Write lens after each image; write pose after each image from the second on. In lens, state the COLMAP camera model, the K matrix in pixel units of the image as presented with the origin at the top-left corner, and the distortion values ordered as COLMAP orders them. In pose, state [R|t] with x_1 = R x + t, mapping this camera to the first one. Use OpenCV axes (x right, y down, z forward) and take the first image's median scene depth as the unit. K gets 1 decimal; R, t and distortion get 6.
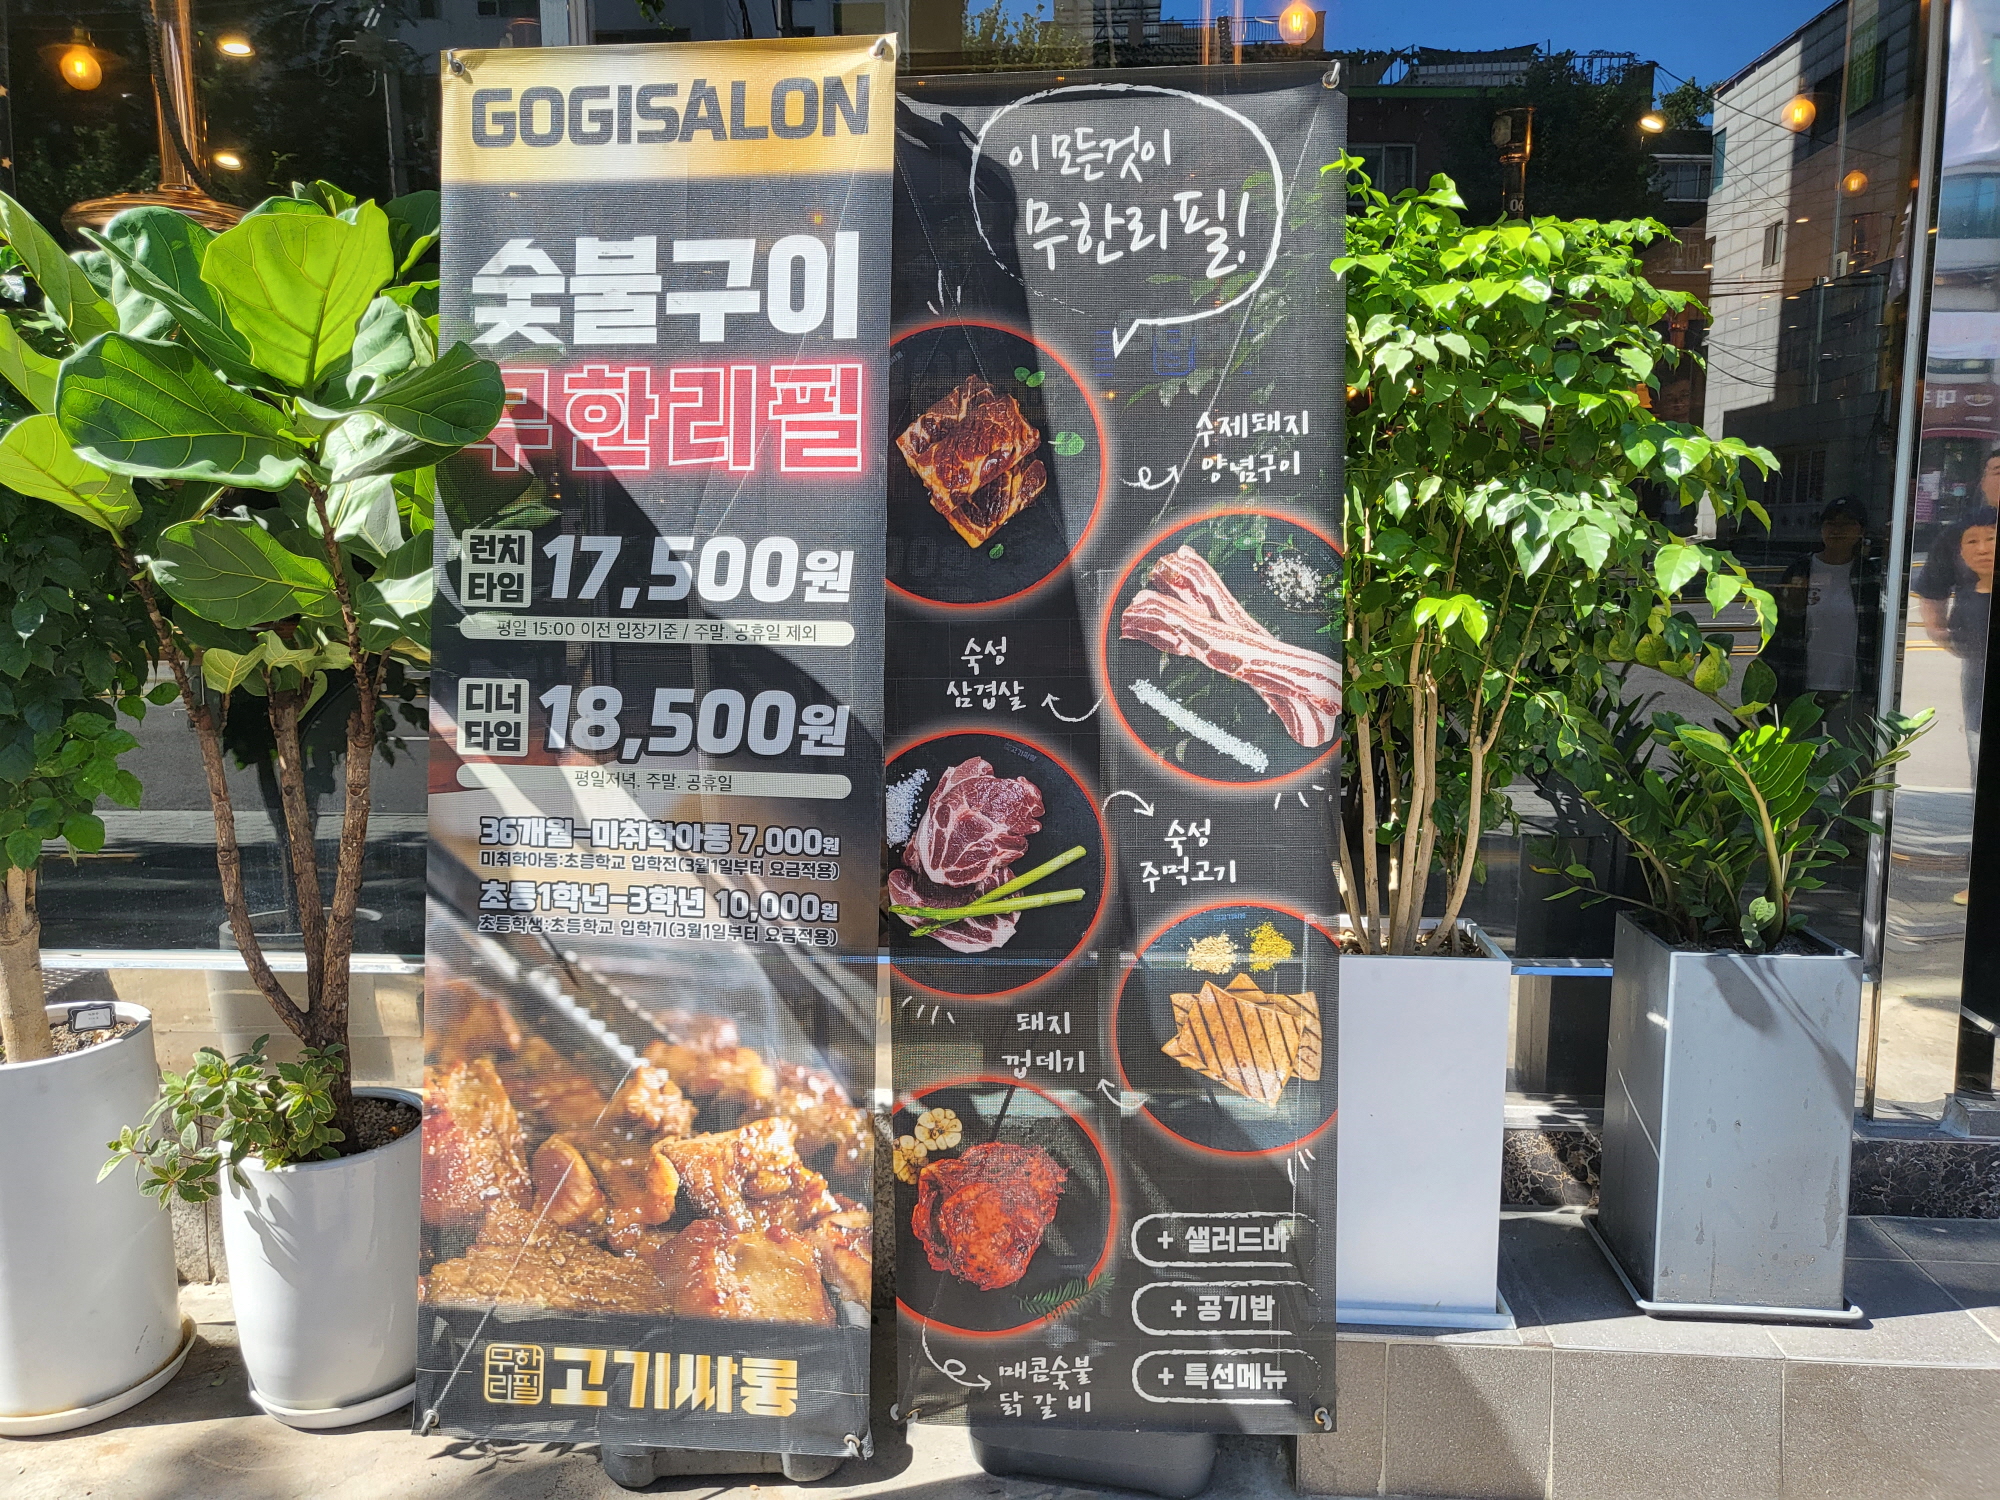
lens RADIAL K [[1541.8, 0, 998.5], [0, 1541.8, 717.2], [0, 0, 1]] dist [0.003963, 0.004755]
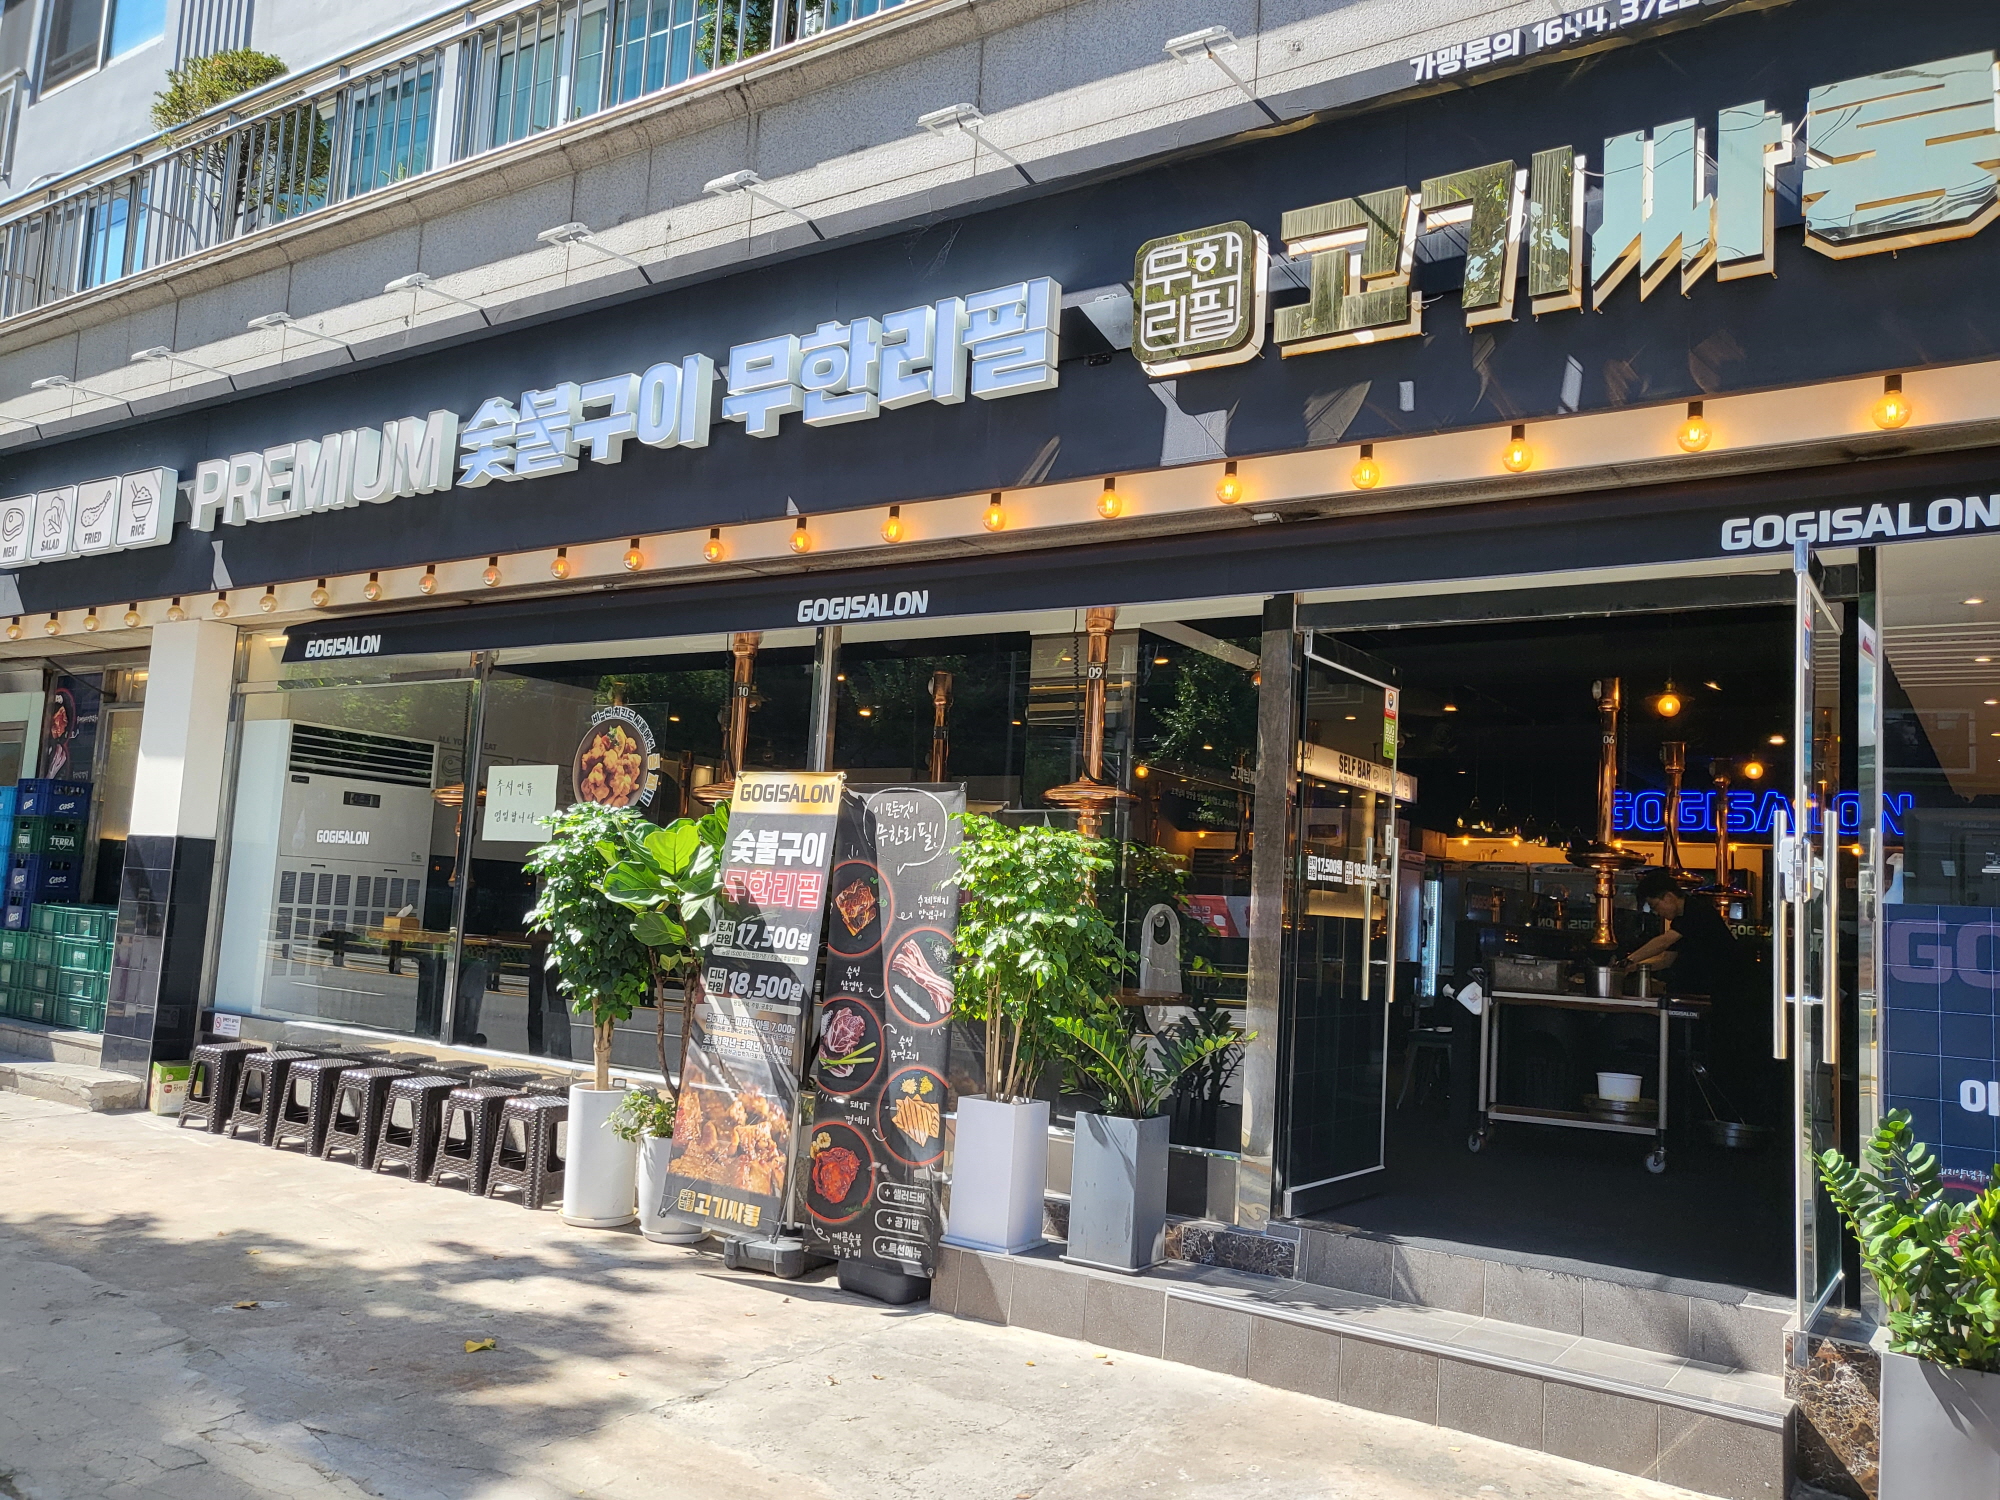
lens RADIAL K [[1541.8, 0, 998.5], [0, 1541.8, 717.2], [0, 0, 1]] dist [0.003963, 0.004755]
pose [[0.879161, -0.004999, -0.476498, 1.661295], [-0.118331, 0.966335, -0.228463, 0.130120], [0.461599, 0.257240, 0.848972, -1.517415]]
